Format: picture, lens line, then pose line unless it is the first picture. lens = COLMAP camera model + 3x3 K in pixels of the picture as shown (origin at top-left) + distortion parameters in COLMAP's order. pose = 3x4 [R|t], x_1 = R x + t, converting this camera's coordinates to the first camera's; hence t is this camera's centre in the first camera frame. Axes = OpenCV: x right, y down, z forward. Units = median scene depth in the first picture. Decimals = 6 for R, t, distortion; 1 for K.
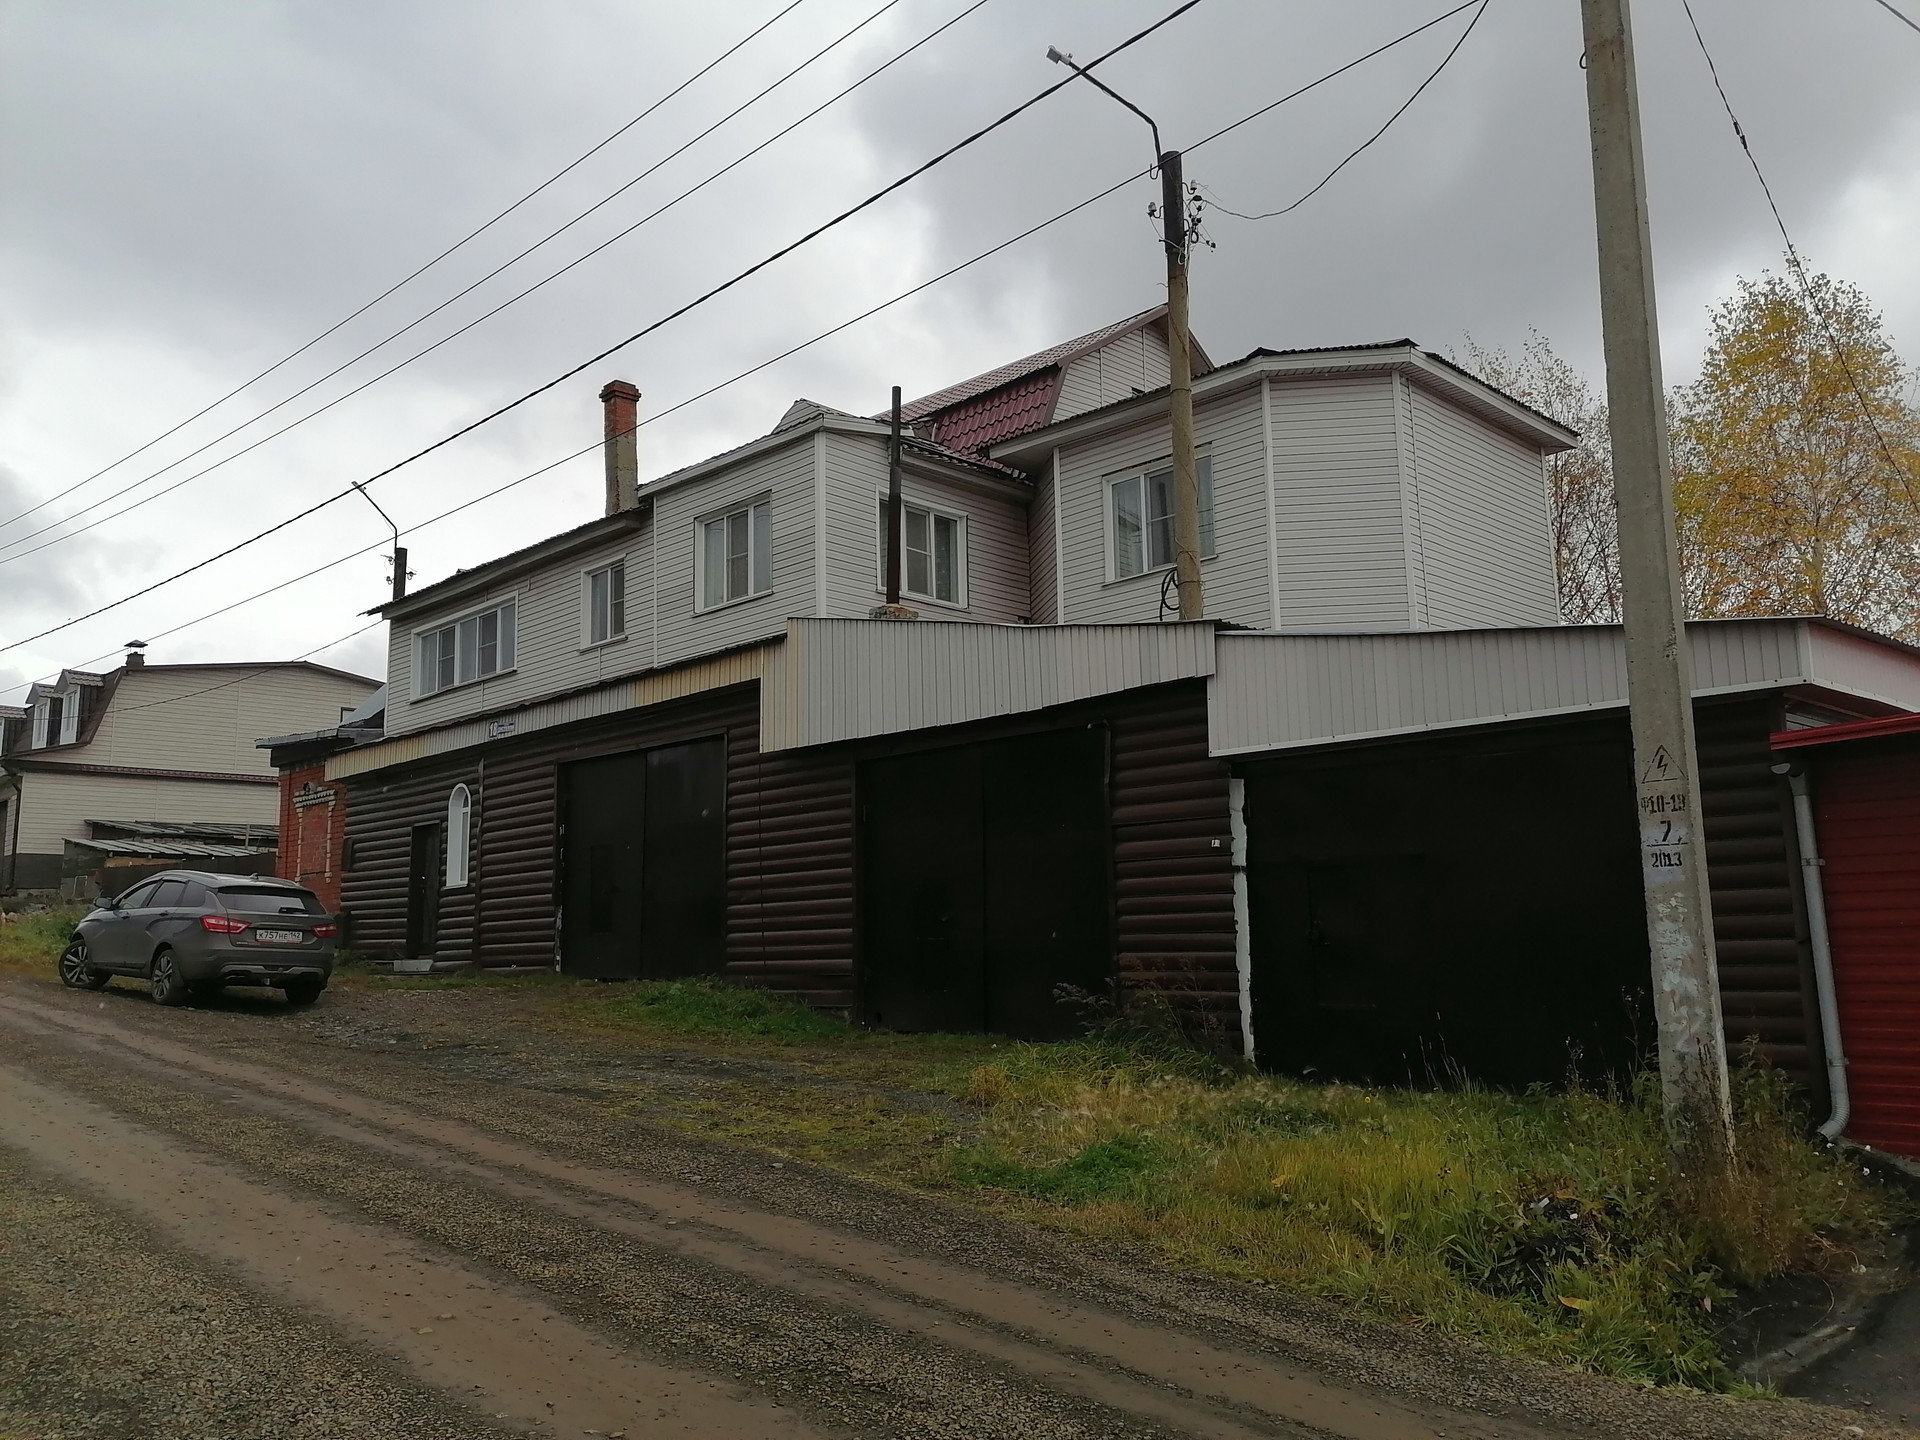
lens RADIAL K [[1431.6, 0, 960.0], [0, 1431.6, 720.0], [0, 0, 1]] dist [0.083004, 0.000727]
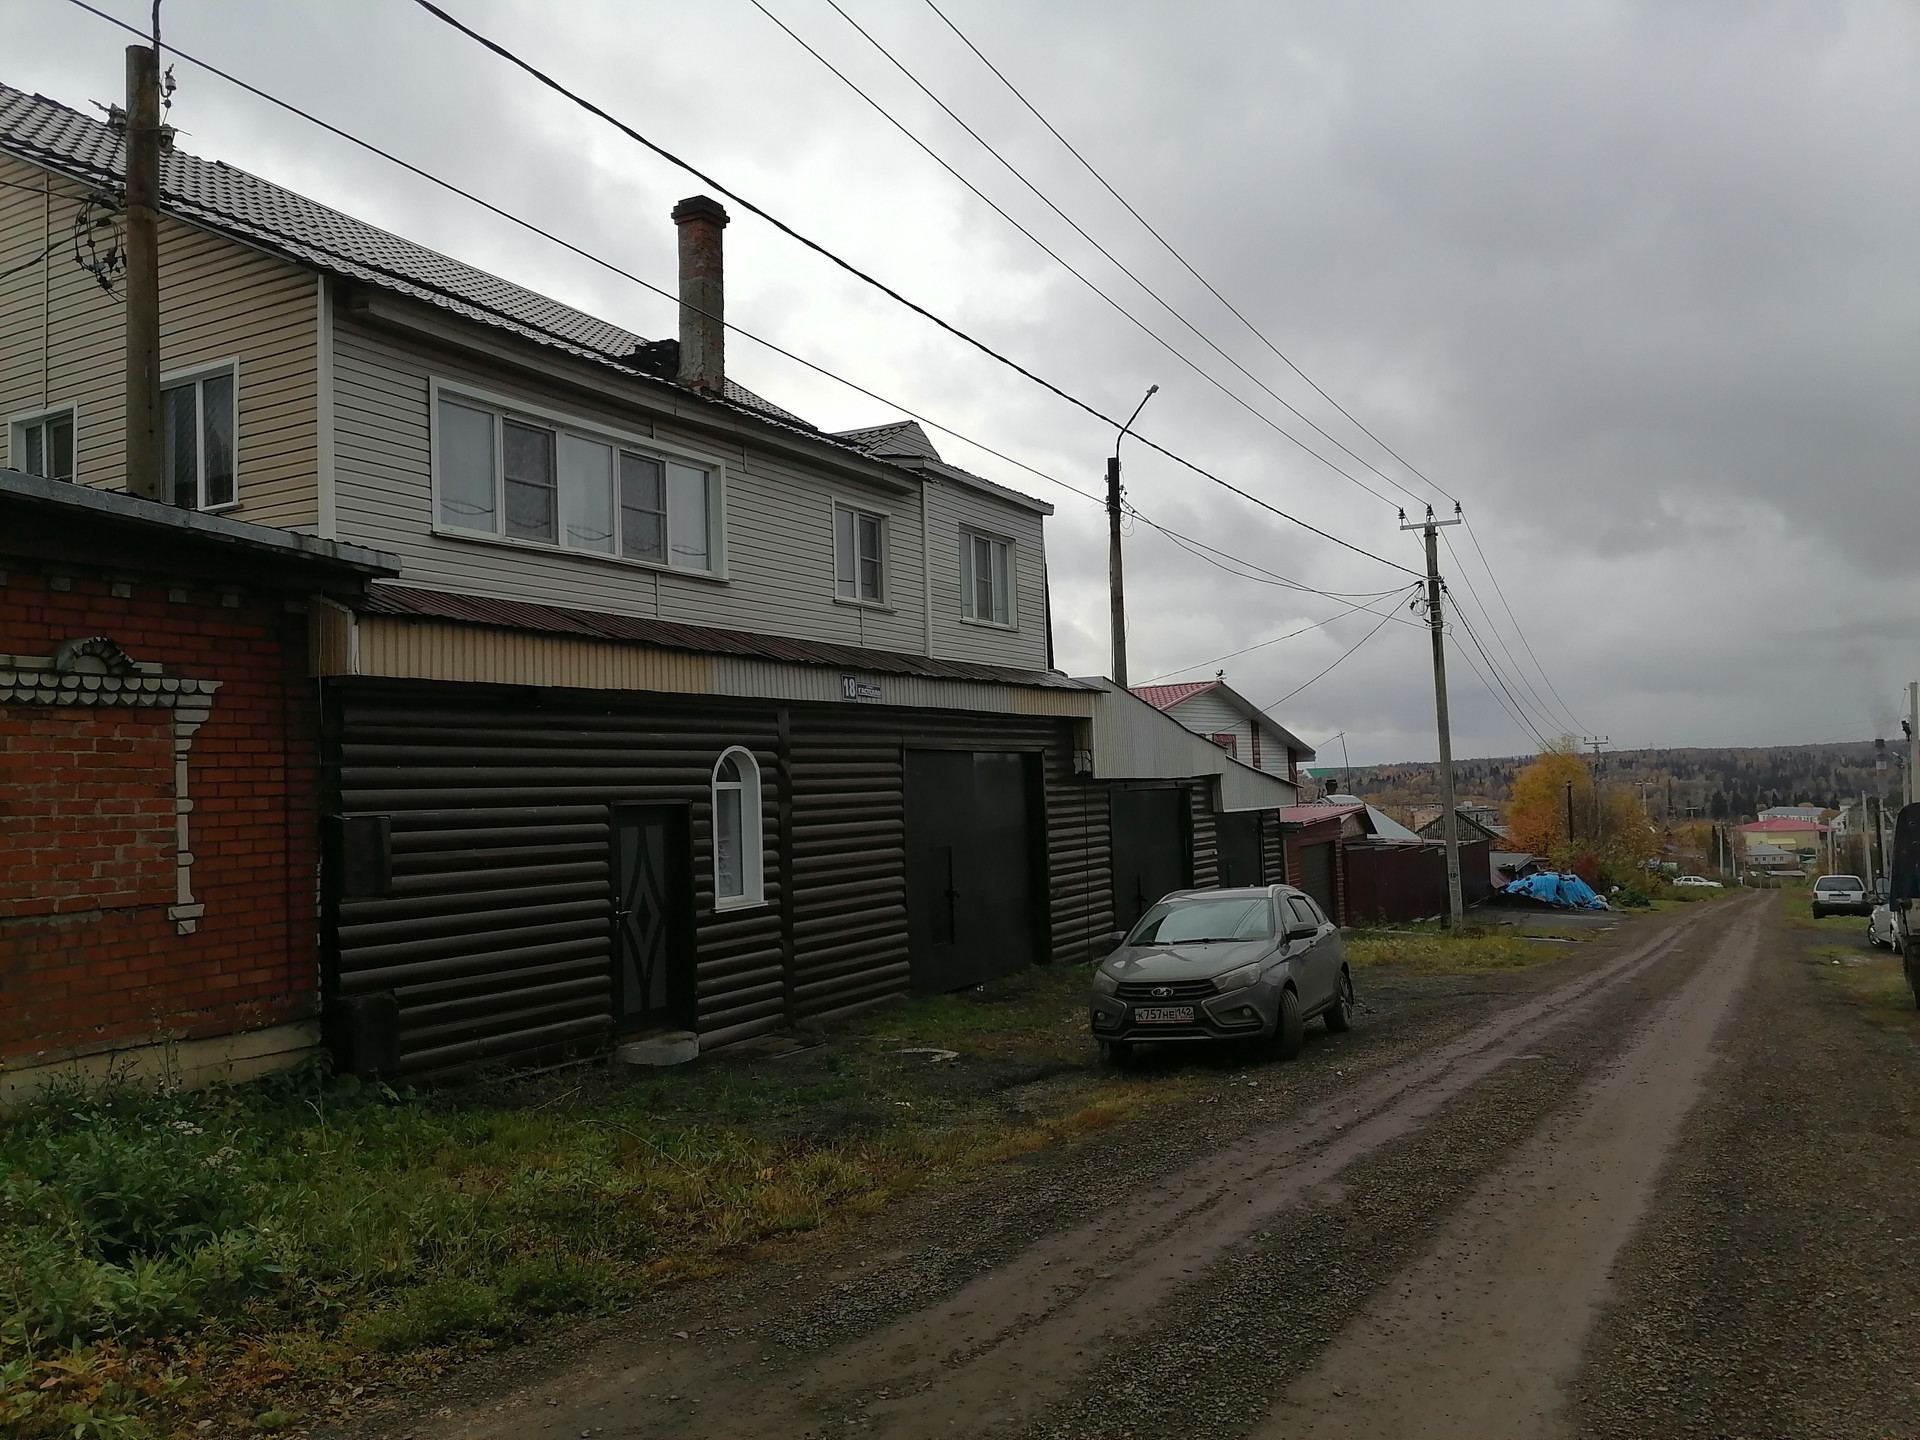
lens RADIAL K [[1431.6, 0, 960.0], [0, 1431.6, 720.0], [0, 0, 1]] dist [0.083004, 0.000727]
pose [[-0.249522, 0.100986, 0.963089, -0.999725], [-0.083057, 0.988651, -0.125185, 0.105972], [-0.964801, -0.111228, -0.238303, 1.080226]]
